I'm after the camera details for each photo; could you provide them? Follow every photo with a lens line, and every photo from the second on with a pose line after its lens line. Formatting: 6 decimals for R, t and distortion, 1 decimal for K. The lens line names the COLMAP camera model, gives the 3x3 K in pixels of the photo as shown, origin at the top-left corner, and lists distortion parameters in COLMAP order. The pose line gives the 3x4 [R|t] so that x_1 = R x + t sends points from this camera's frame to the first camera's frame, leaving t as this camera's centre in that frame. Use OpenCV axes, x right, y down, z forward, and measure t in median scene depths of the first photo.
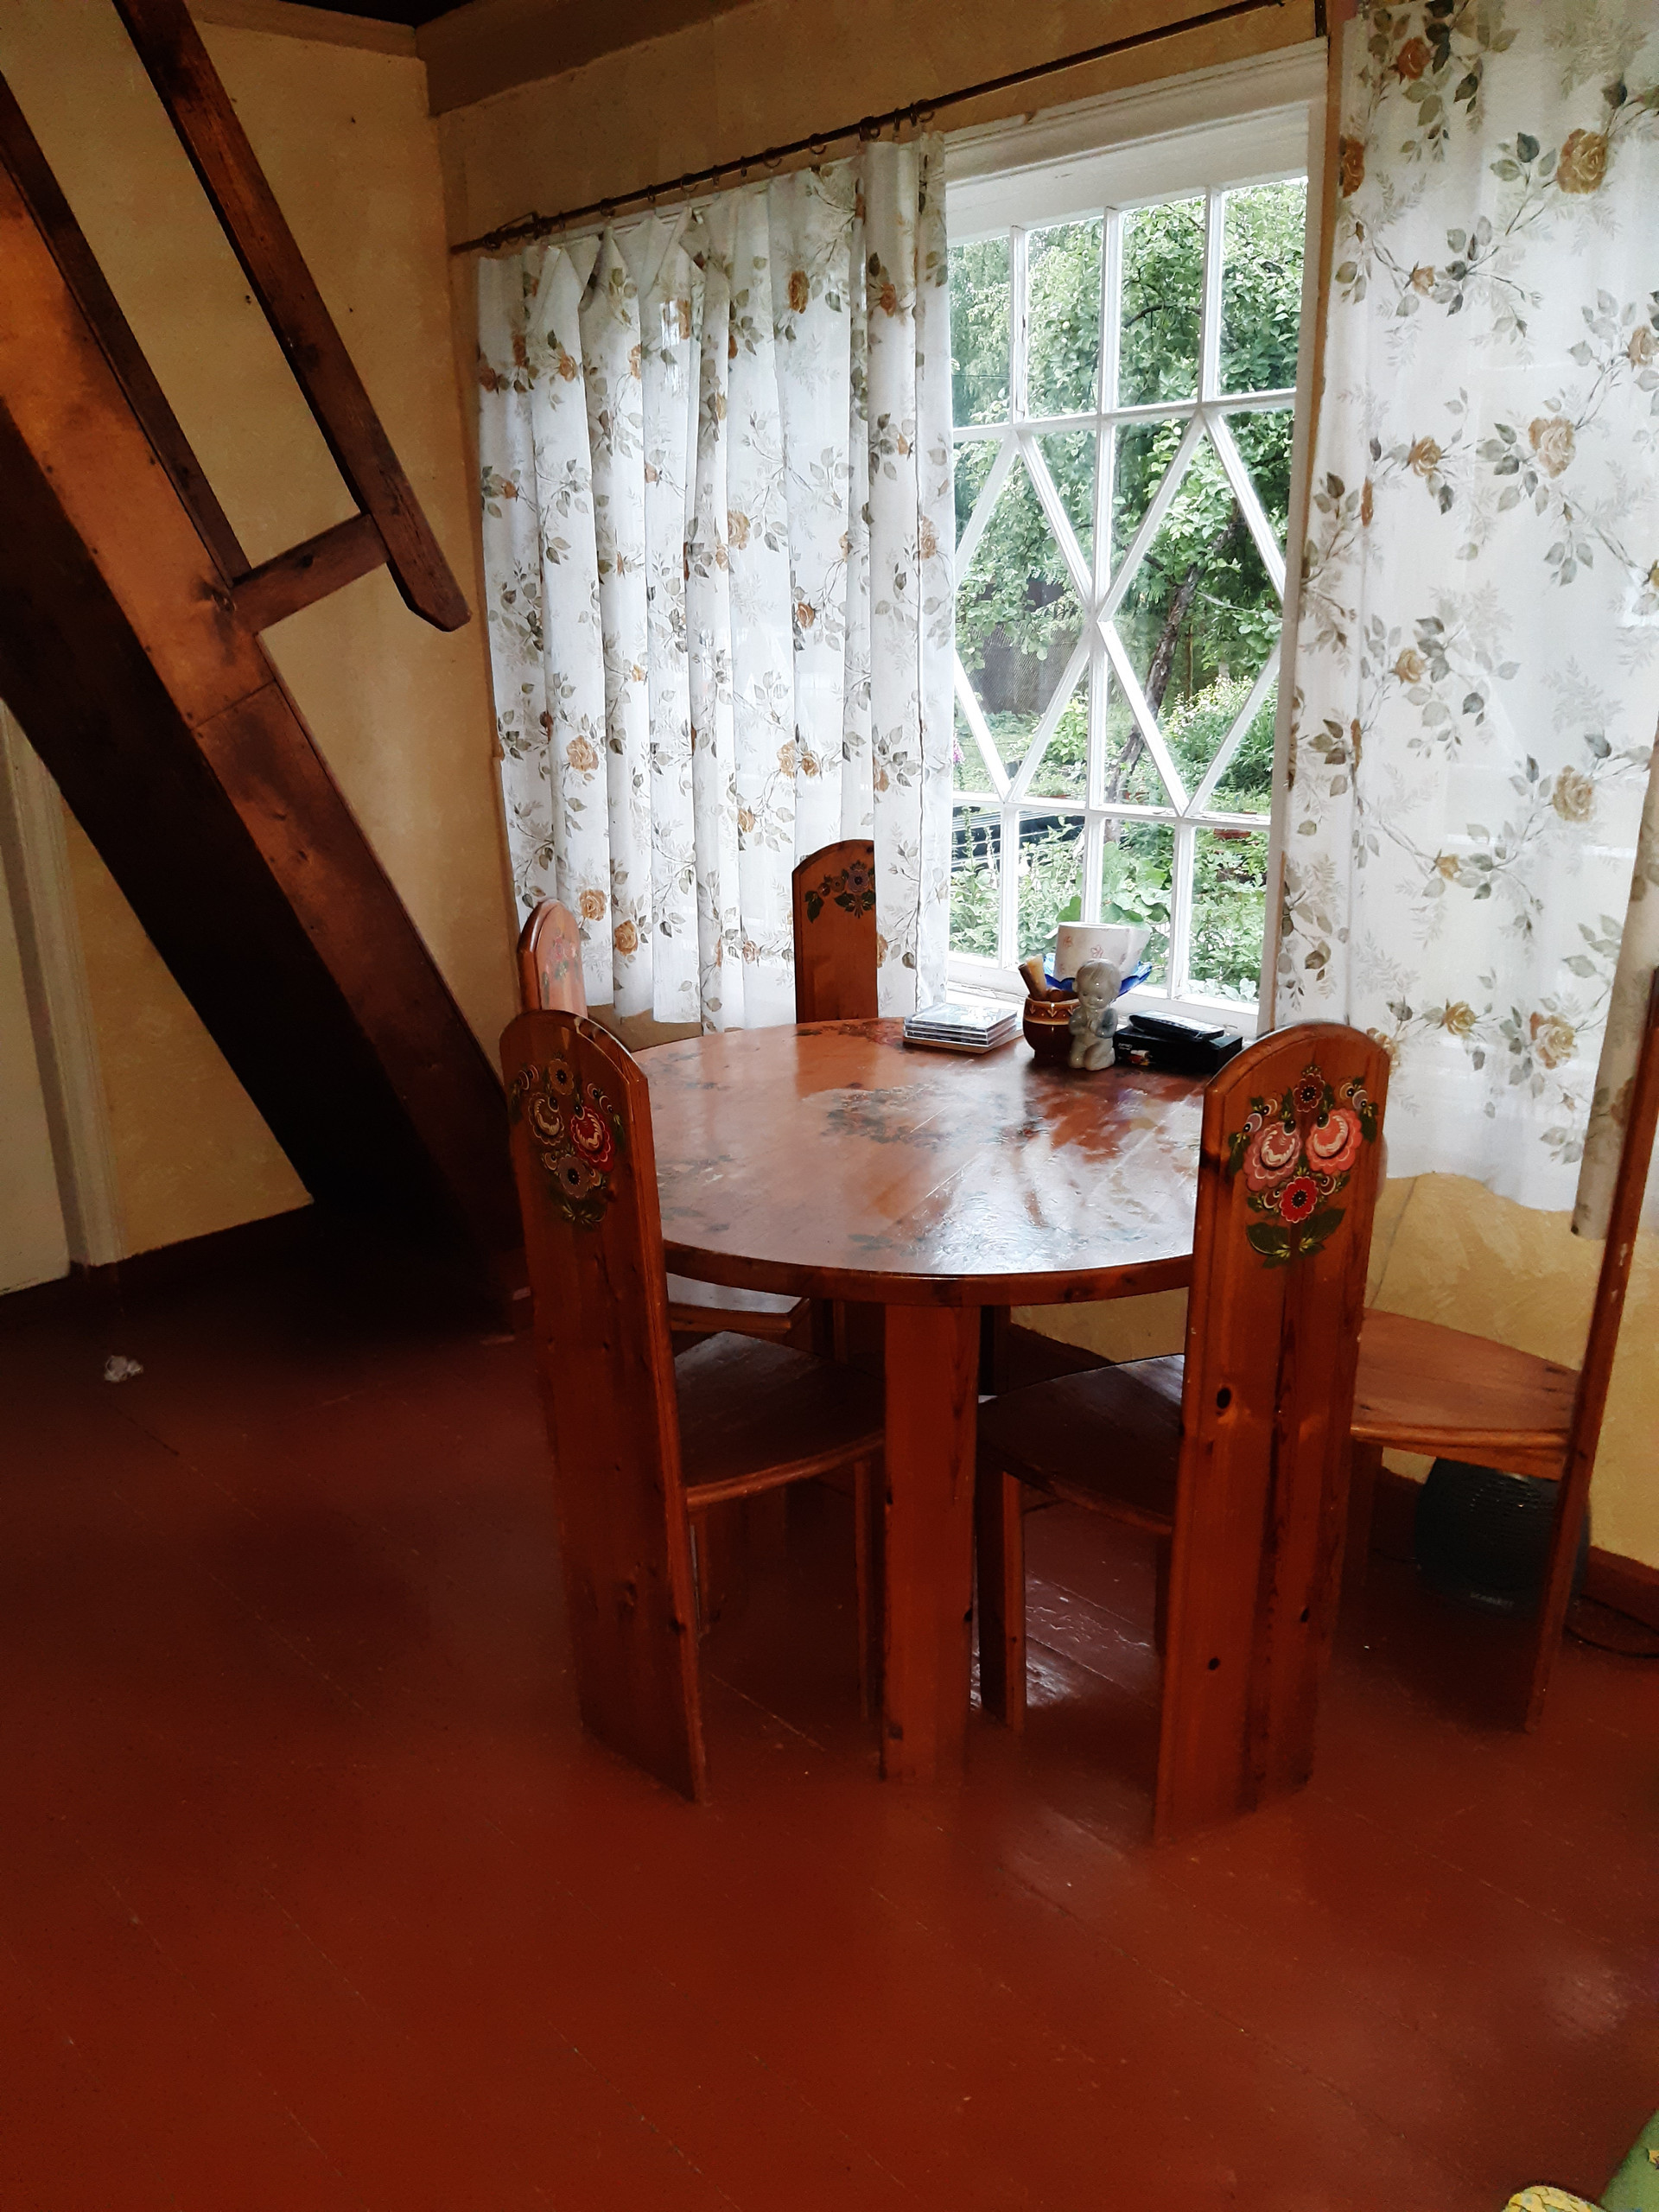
lens RADIAL K [[1748.7, 0, 829.5], [0, 1748.7, 1106.0], [0, 0, 1]] dist [0.111924, -0.224423]
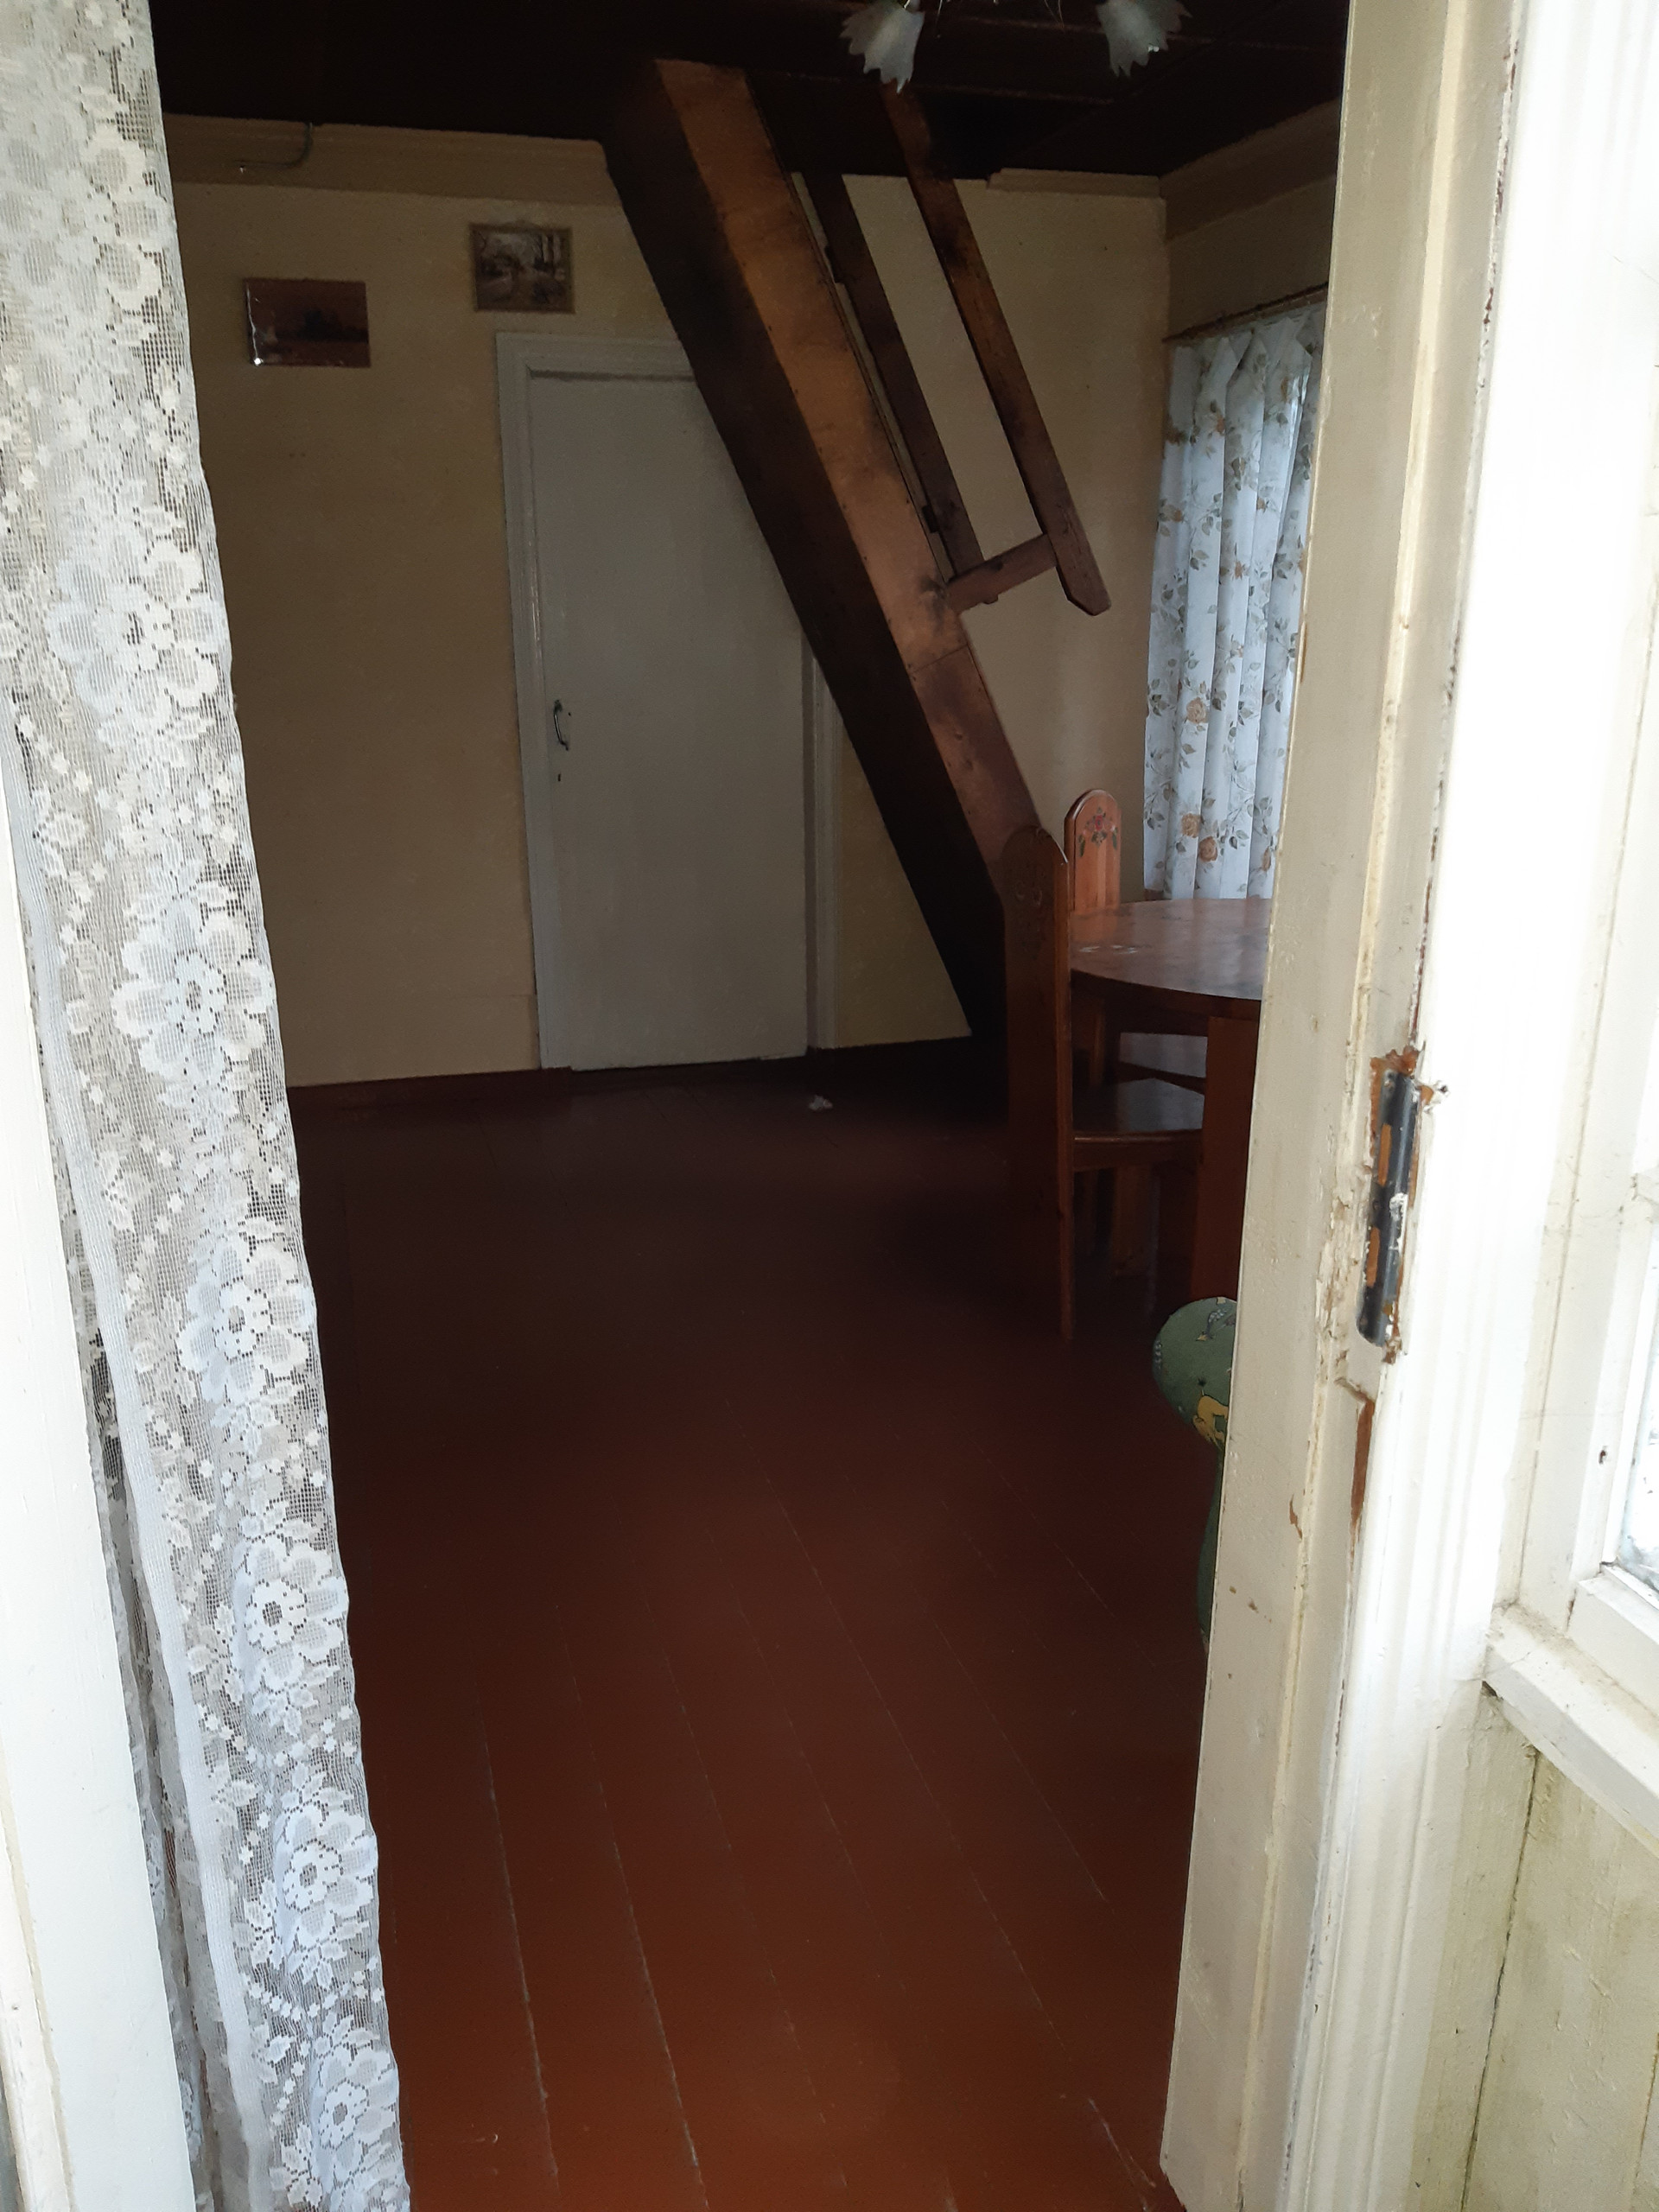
lens RADIAL K [[1772.1, 0, 830.3], [0, 1772.1, 1067.2], [0, 0, 1]] dist [0.112702, -0.233856]
pose [[0.892058, 0.130035, -0.432808, 0.245520], [-0.144536, 0.989499, -0.000611, 0.113927], [0.428184, 0.063101, 0.901486, -0.339309]]
